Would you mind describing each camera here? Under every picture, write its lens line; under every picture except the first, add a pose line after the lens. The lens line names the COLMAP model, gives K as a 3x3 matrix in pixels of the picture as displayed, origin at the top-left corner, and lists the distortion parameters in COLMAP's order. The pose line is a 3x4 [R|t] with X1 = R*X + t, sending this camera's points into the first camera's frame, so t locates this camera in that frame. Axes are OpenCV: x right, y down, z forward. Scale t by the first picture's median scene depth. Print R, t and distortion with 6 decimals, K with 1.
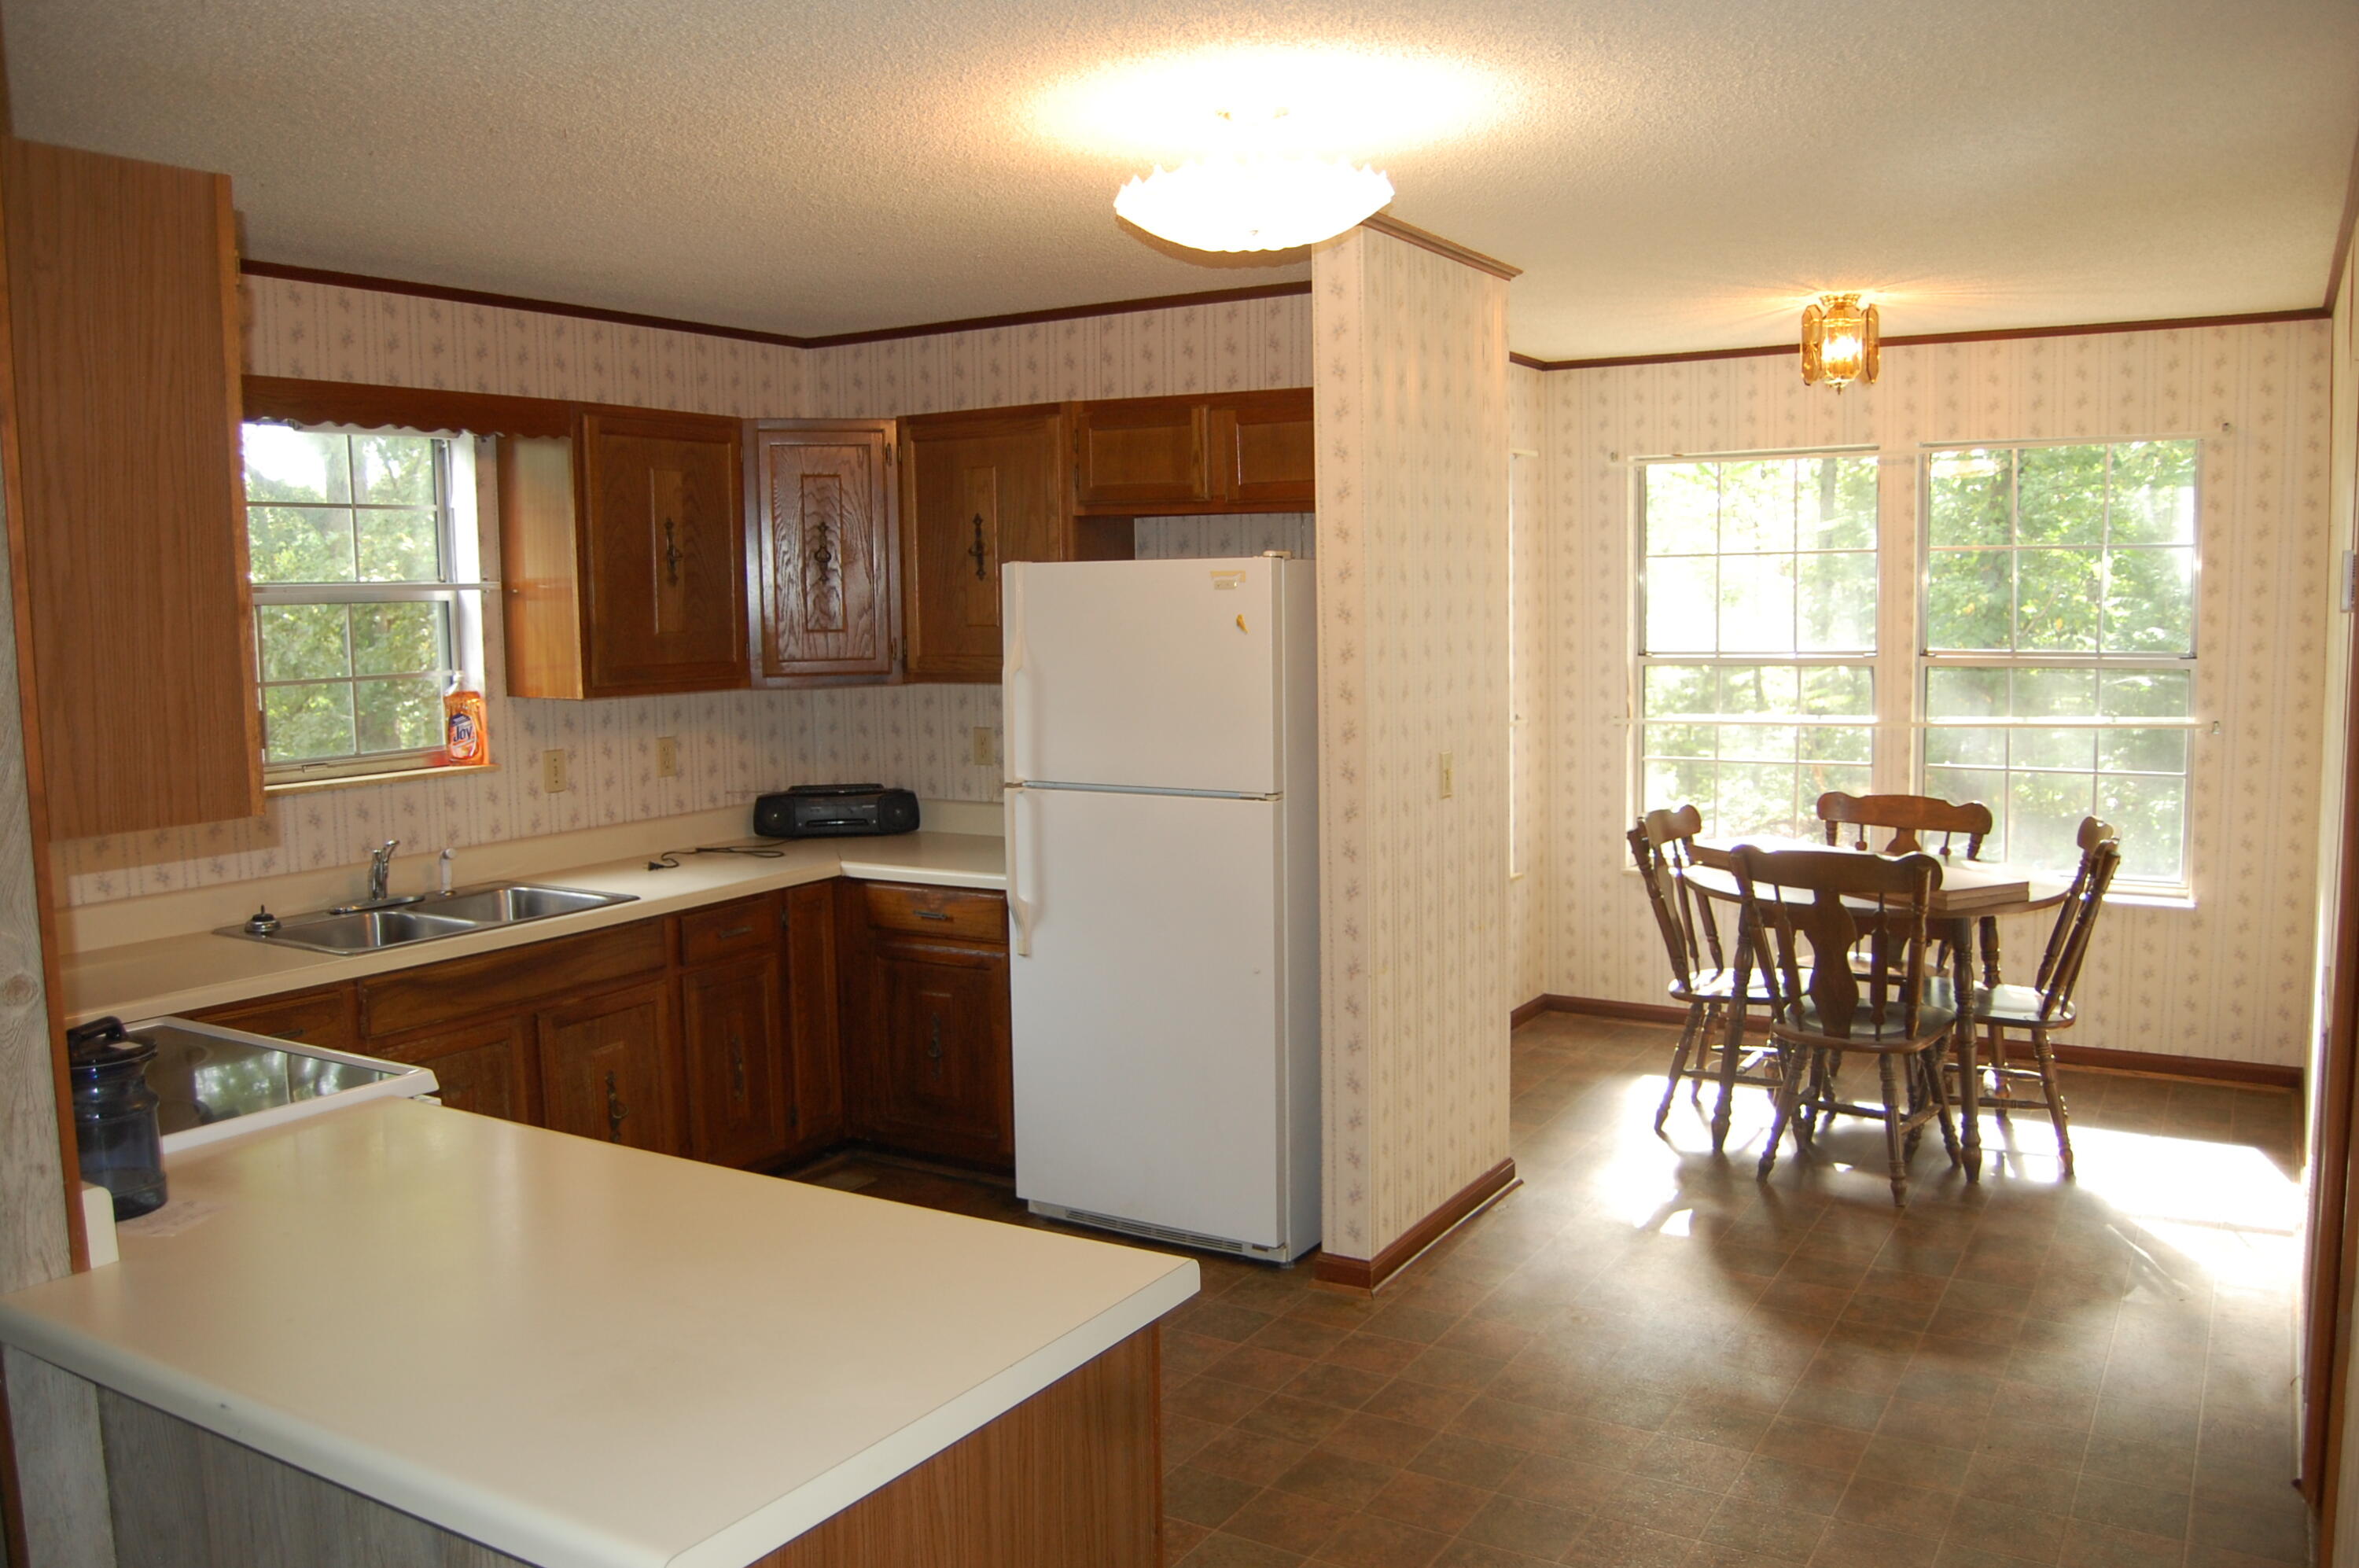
lens RADIAL K [[1835.2, 0, 1186.7], [0, 1835.2, 794.6], [0, 0, 1]] dist [-0.099349, 0.043496]
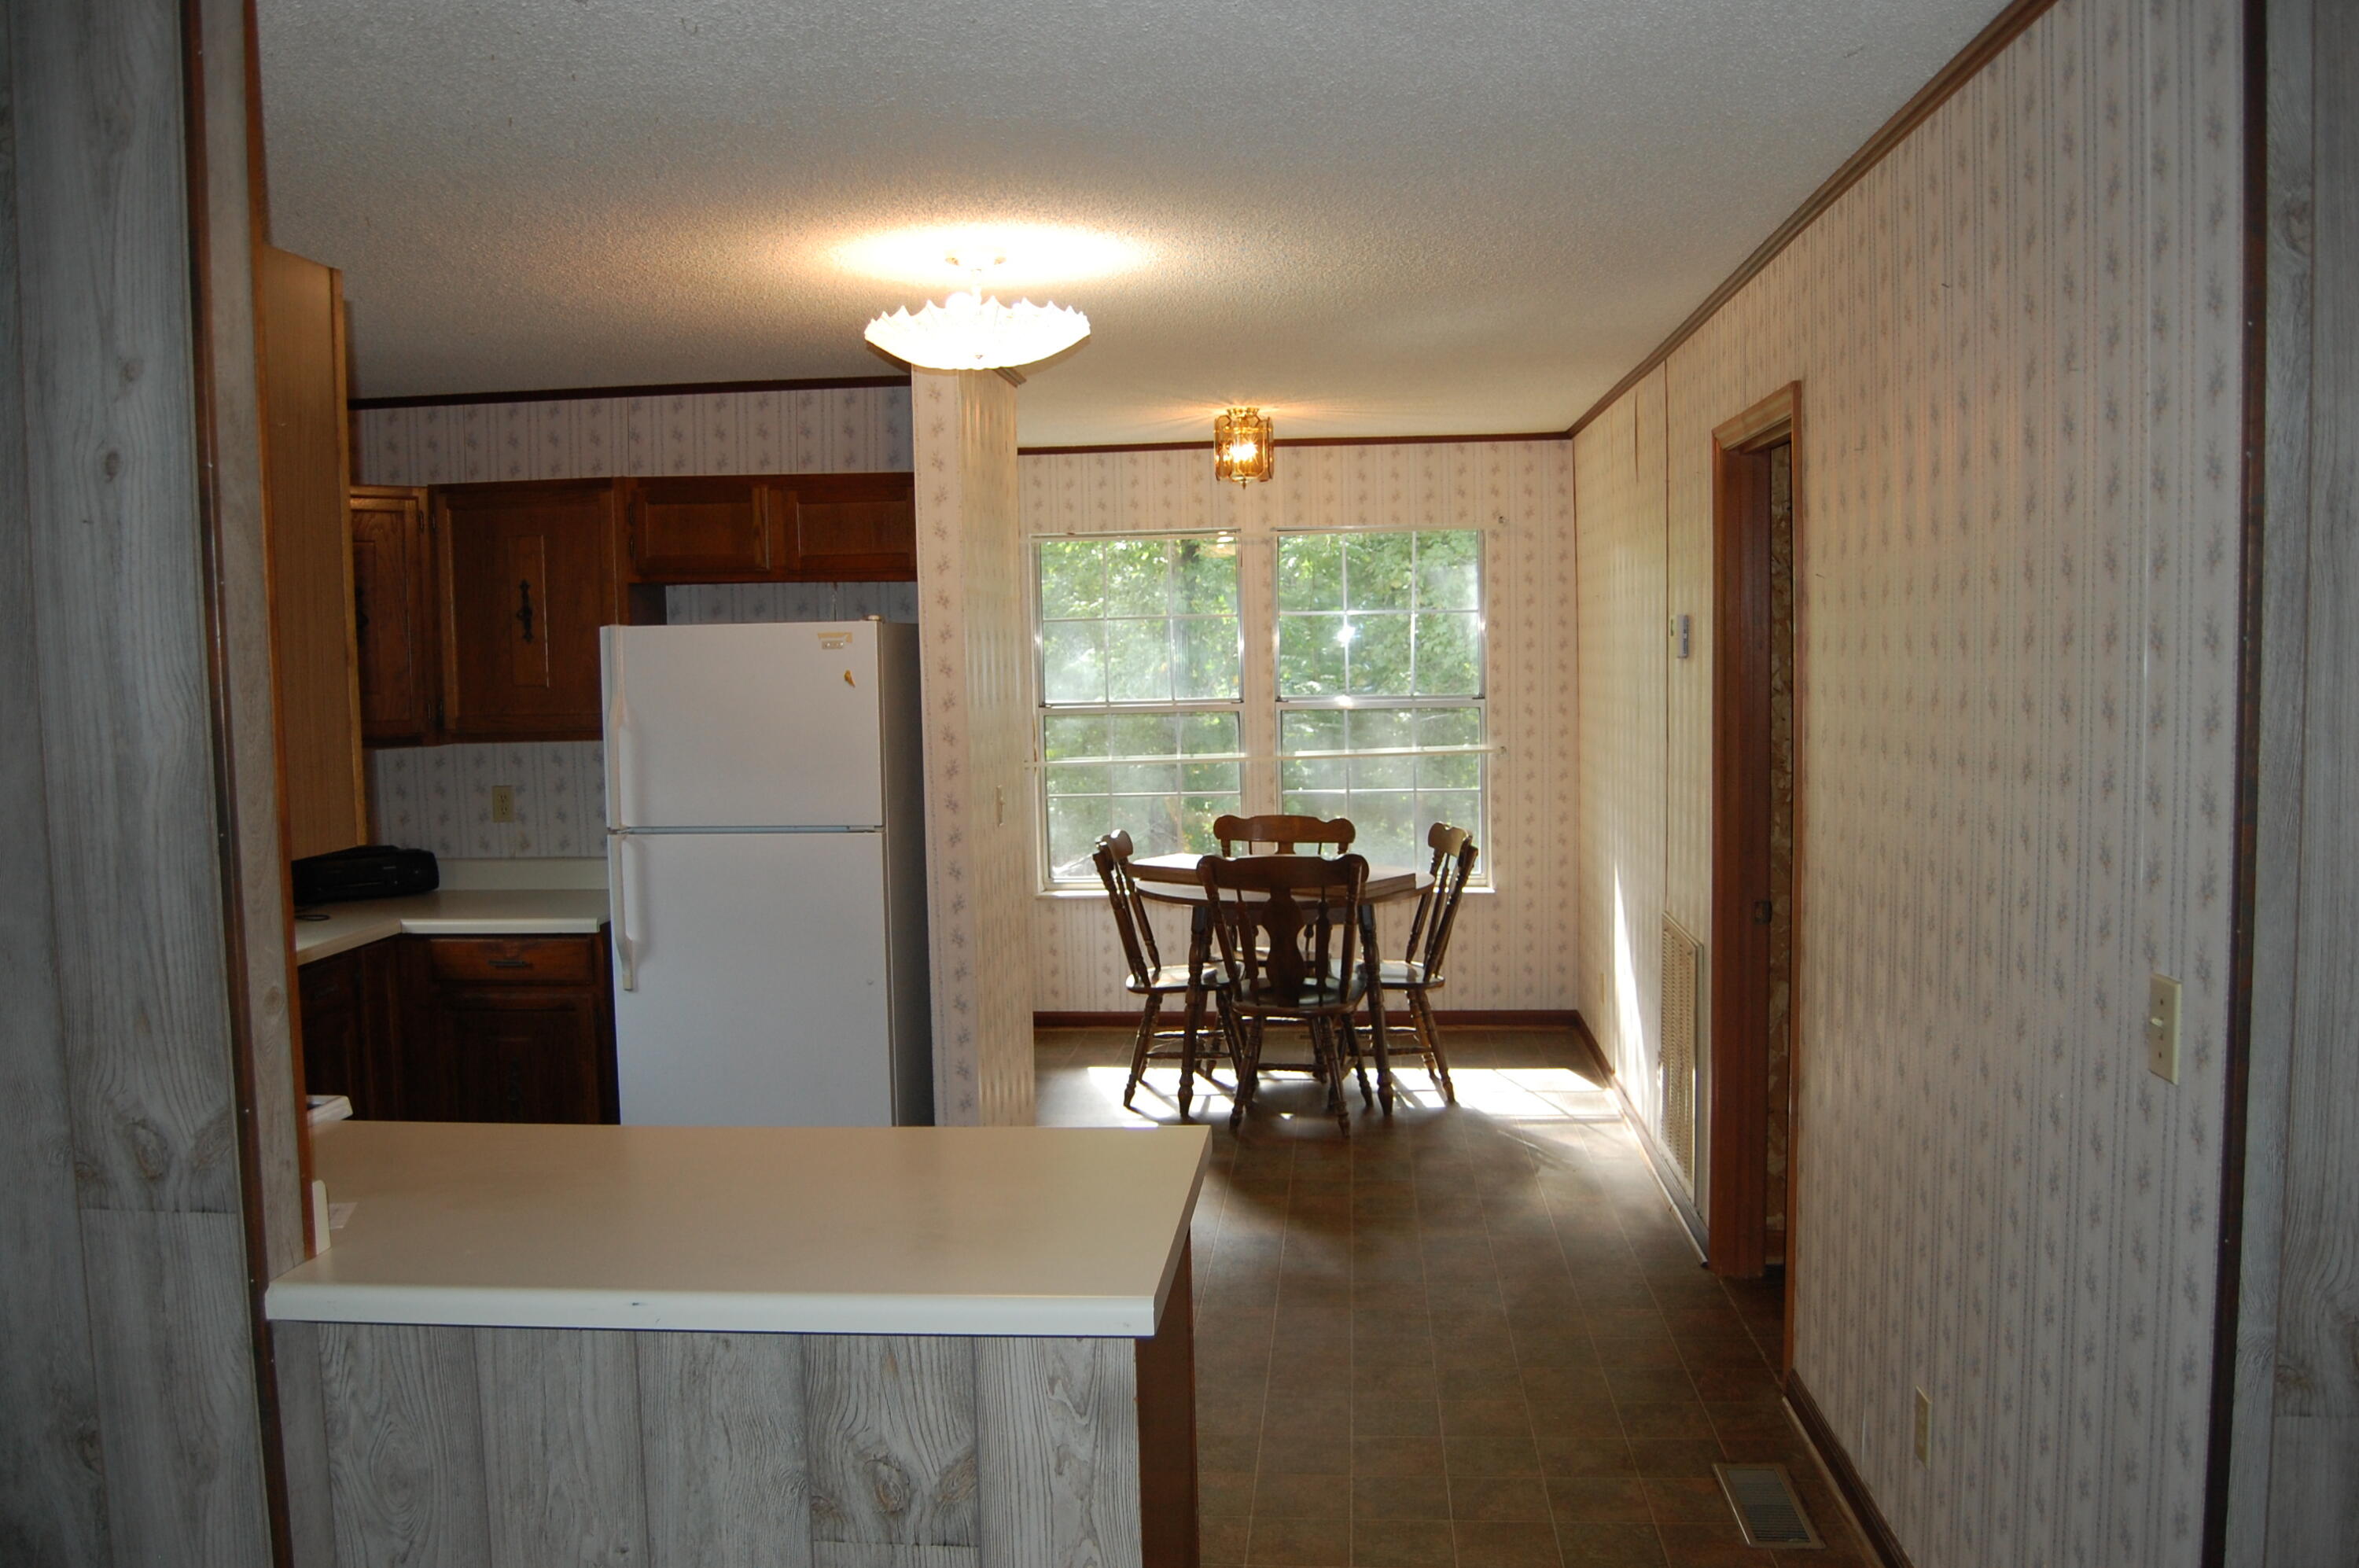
lens RADIAL K [[1835.2, 0, 1176.7], [0, 1835.2, 787.8], [0, 0, 1]] dist [-0.099349, 0.043496]
pose [[0.898441, -0.035210, 0.437680, -0.239603], [0.052926, 0.998196, -0.028341, 0.015175], [-0.435893, 0.048627, 0.898684, -0.093732]]
